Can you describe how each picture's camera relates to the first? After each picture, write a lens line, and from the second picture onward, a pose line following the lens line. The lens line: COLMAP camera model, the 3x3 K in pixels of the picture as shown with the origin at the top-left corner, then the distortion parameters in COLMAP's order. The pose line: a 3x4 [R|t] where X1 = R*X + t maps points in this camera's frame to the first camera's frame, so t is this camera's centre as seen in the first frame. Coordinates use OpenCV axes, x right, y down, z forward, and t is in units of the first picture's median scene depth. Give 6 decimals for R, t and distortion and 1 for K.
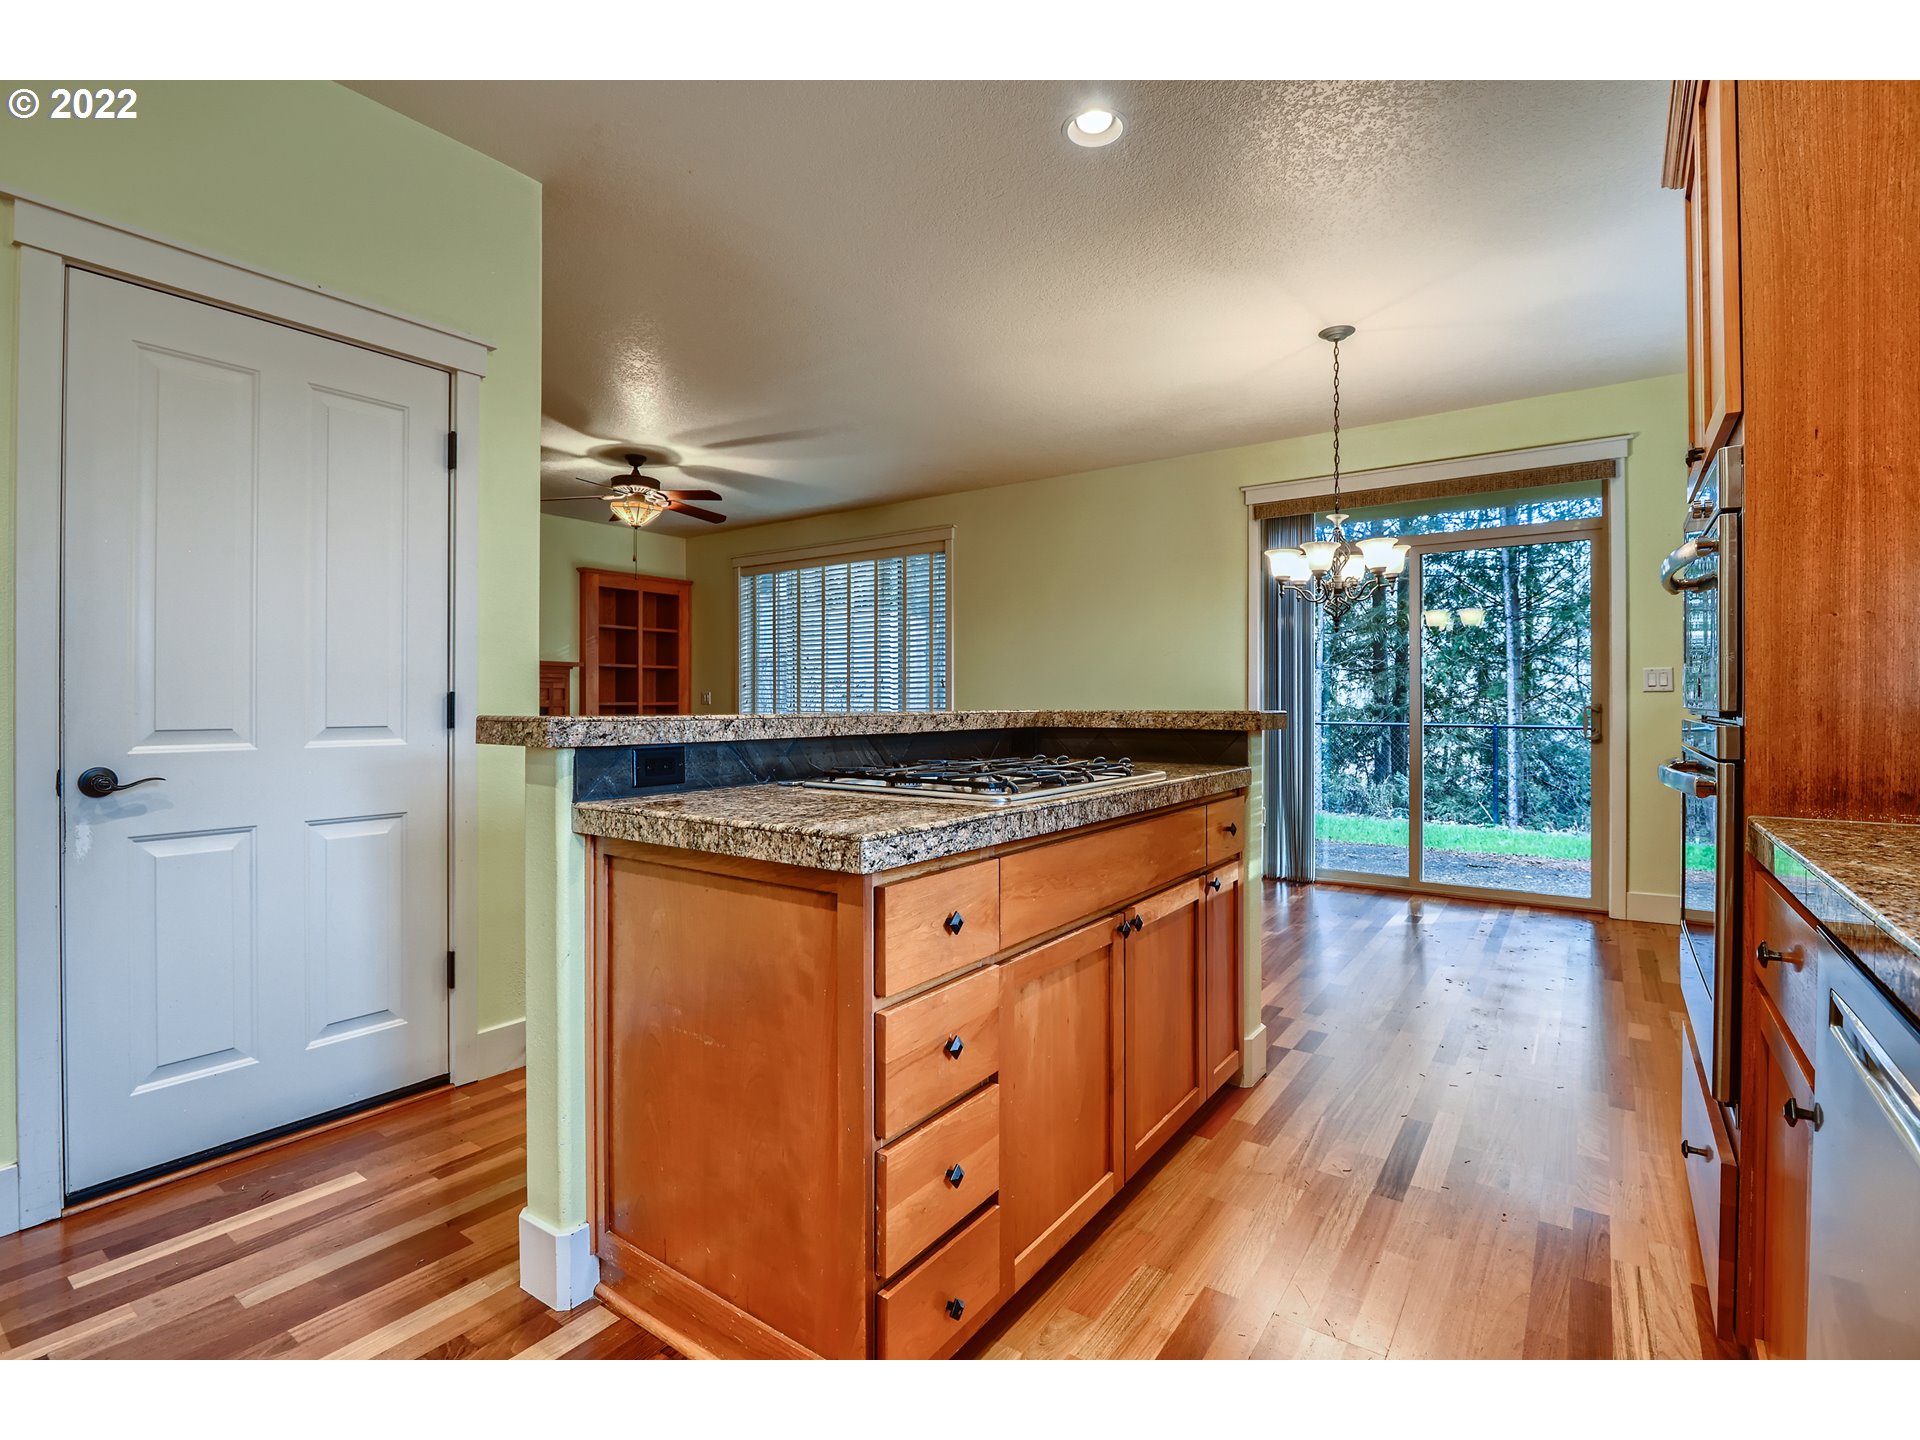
lens RADIAL K [[889.0, 0, 963.2], [0, 889.0, 705.9], [0, 0, 1]] dist [-0.005385, -0.008725]
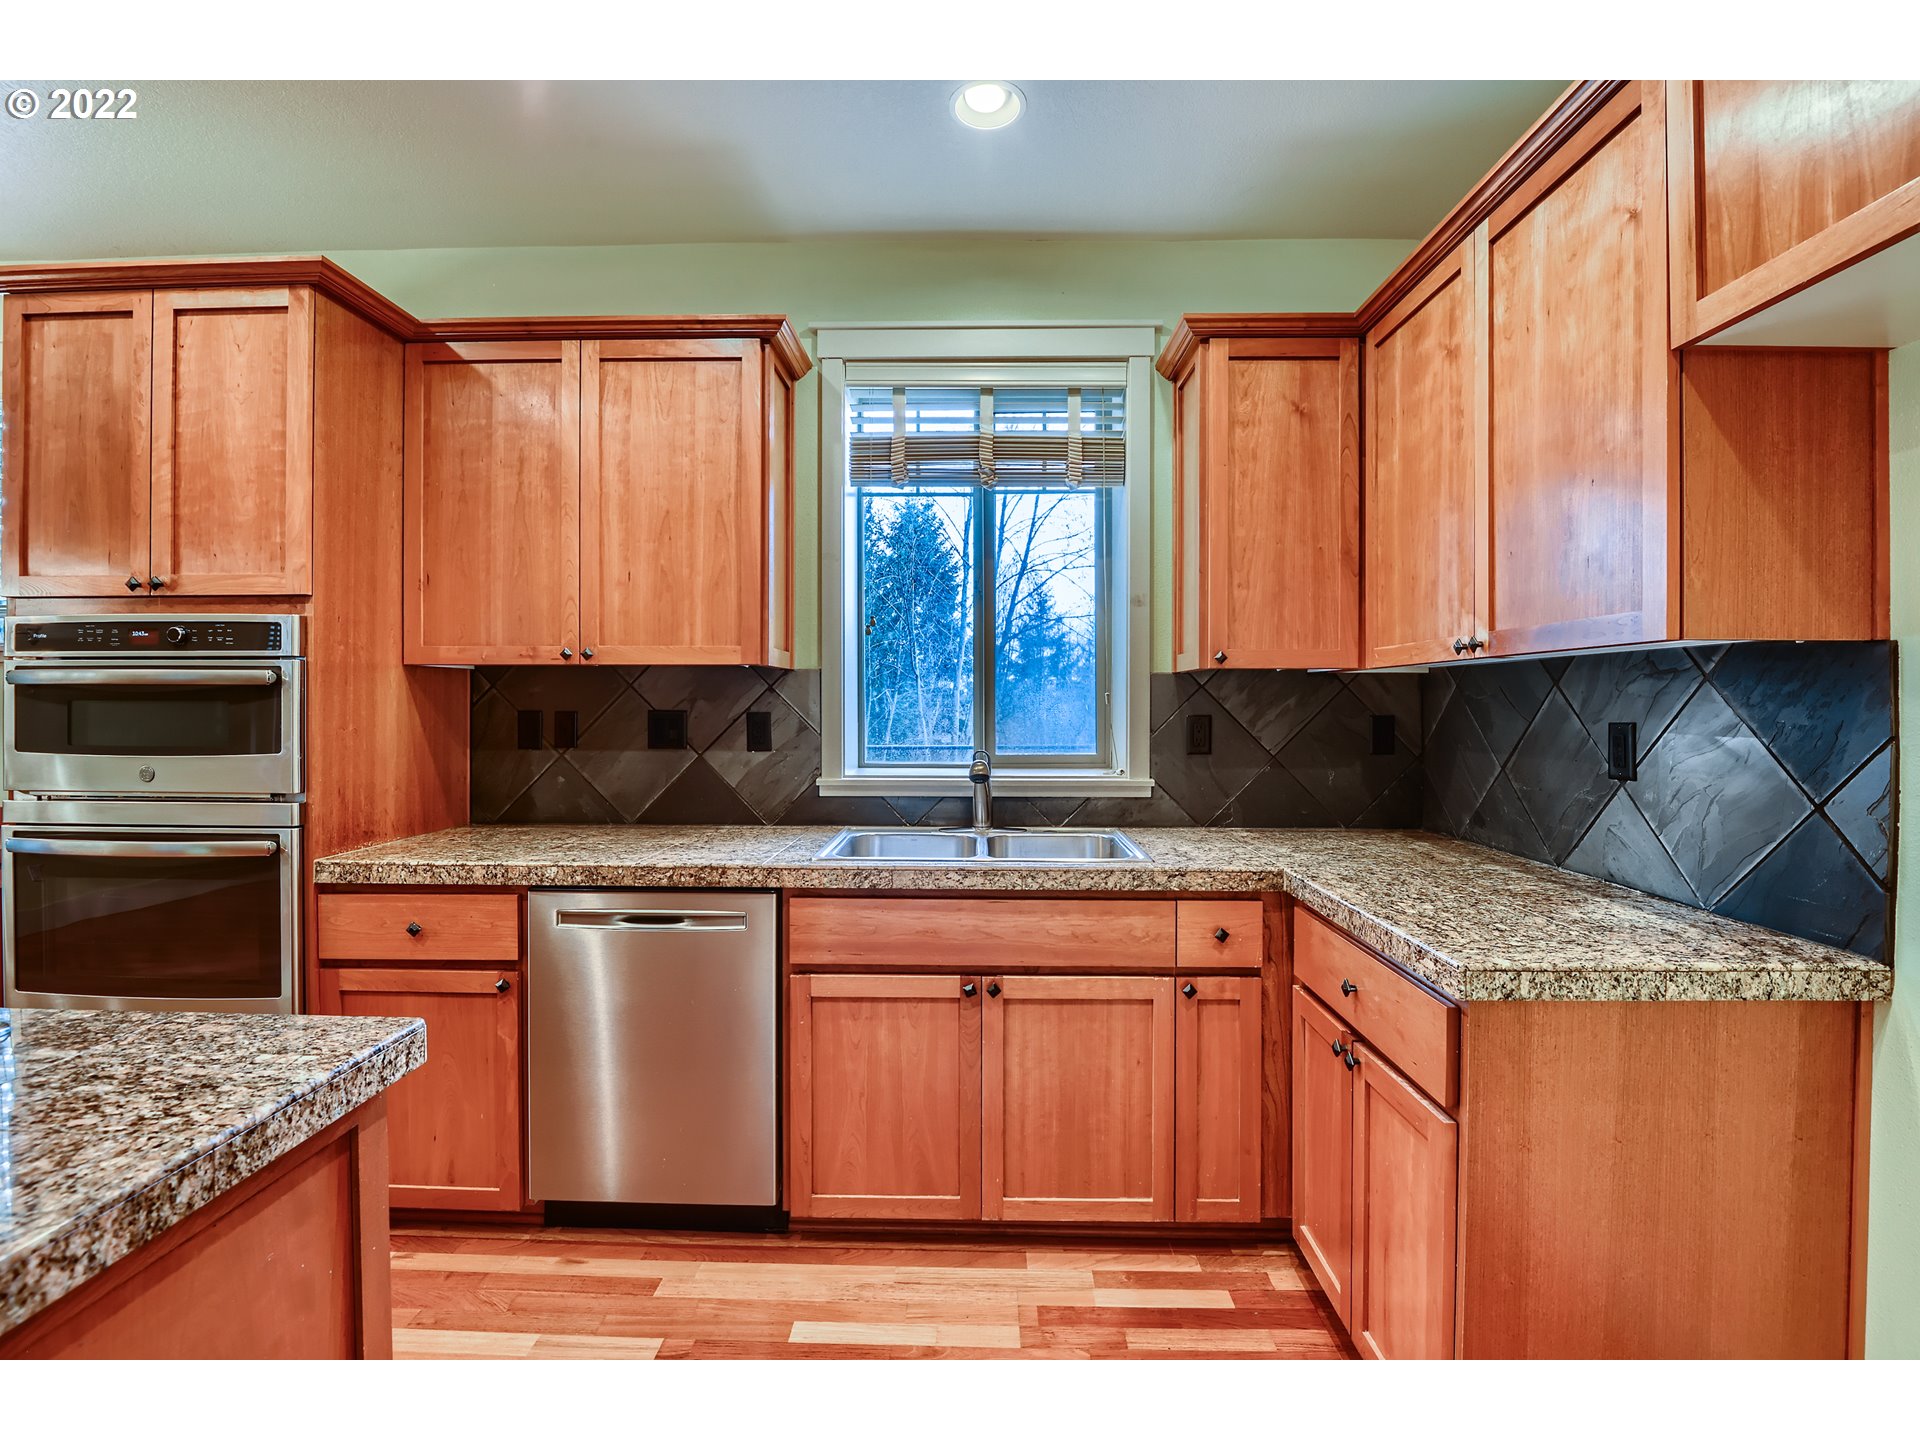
lens RADIAL K [[889.0, 0, 963.2], [0, 889.0, 705.9], [0, 0, 1]] dist [-0.005385, -0.008725]
pose [[-0.557352, -0.004092, 0.830266, -0.537316], [0.001368, 0.999982, 0.005846, -0.080833], [-0.830275, 0.004394, -0.557336, 0.487524]]
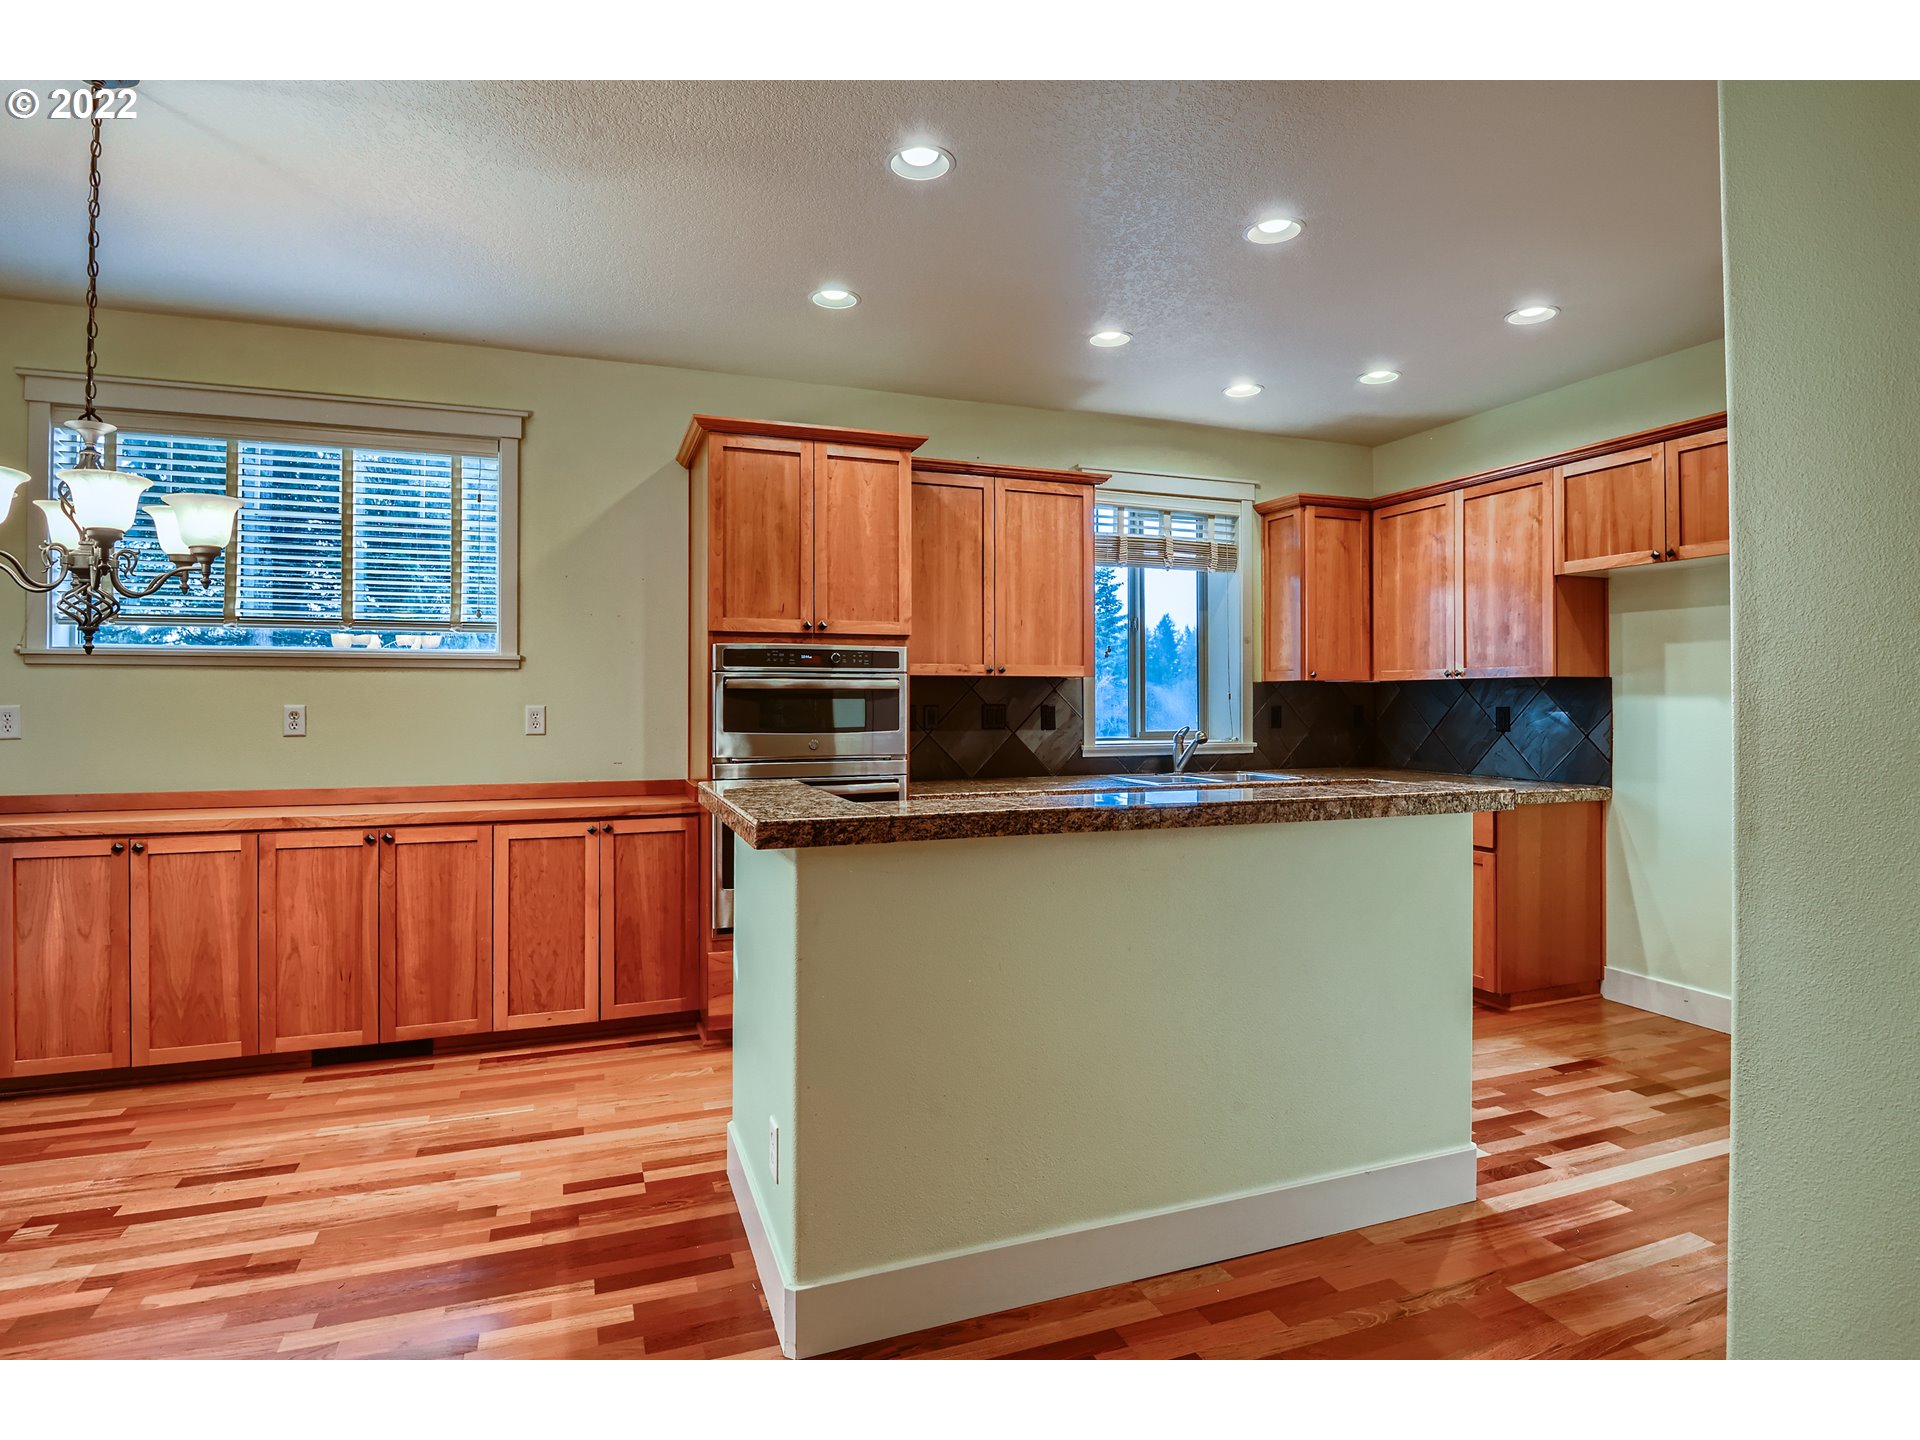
lens RADIAL K [[1023.1, 0, 968.6], [0, 1023.1, 694.8], [0, 0, 1]] dist [-0.003524, -0.014745]
pose [[-0.831372, 0.002688, 0.555709, -0.473819], [0.002328, 0.999996, -0.001354, -0.085218], [-0.555711, 0.000168, -0.831376, 1.791151]]
